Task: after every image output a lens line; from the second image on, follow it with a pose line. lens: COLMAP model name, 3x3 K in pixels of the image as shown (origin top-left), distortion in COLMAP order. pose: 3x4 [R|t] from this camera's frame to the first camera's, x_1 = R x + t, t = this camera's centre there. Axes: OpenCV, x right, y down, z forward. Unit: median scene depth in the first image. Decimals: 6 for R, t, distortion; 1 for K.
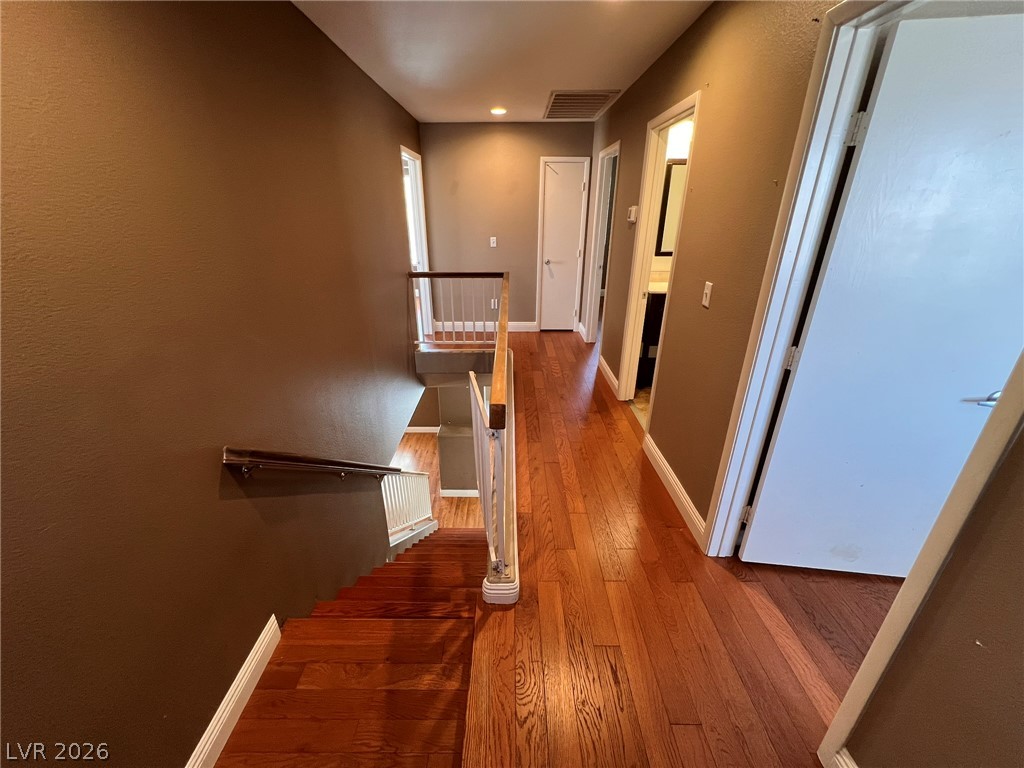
lens RADIAL K [[409.5, 0, 511.9], [0, 409.5, 383.6], [0, 0, 1]] dist [-0.003528, 0.001477]
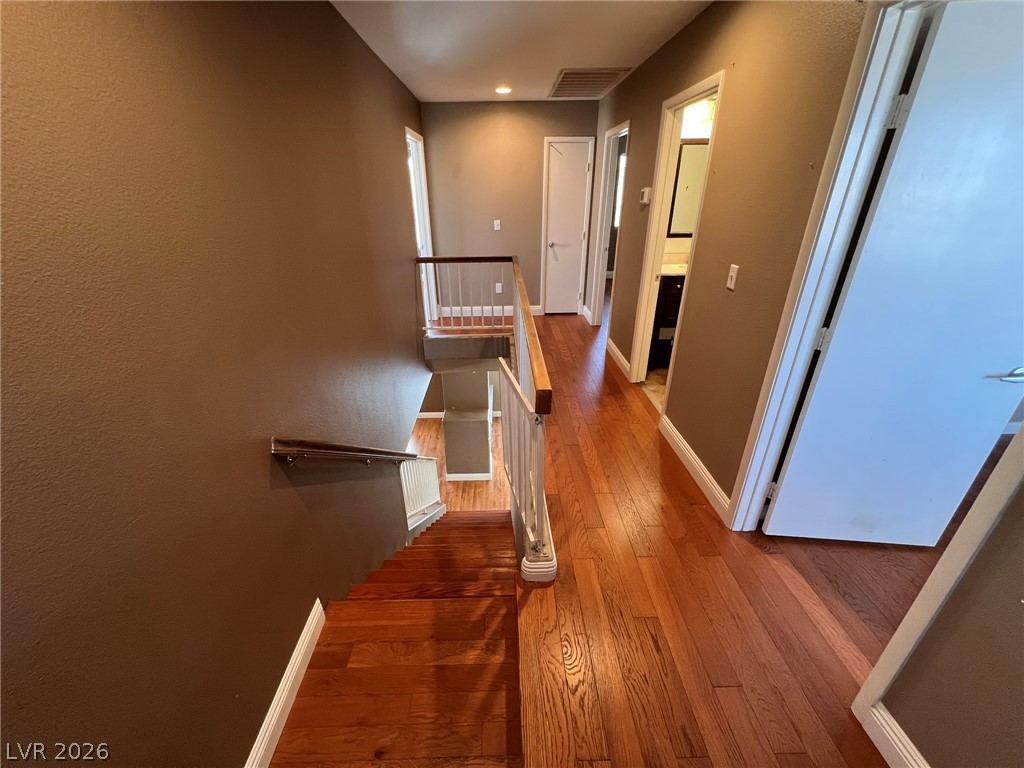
lens RADIAL K [[409.5, 0, 509.4], [0, 409.5, 383.3], [0, 0, 1]] dist [-0.003528, 0.001477]
pose [[0.999597, -0.020566, 0.019553, -0.103585], [0.019772, 0.999006, 0.039955, -0.006028], [-0.020356, -0.039552, 0.999010, -0.013979]]
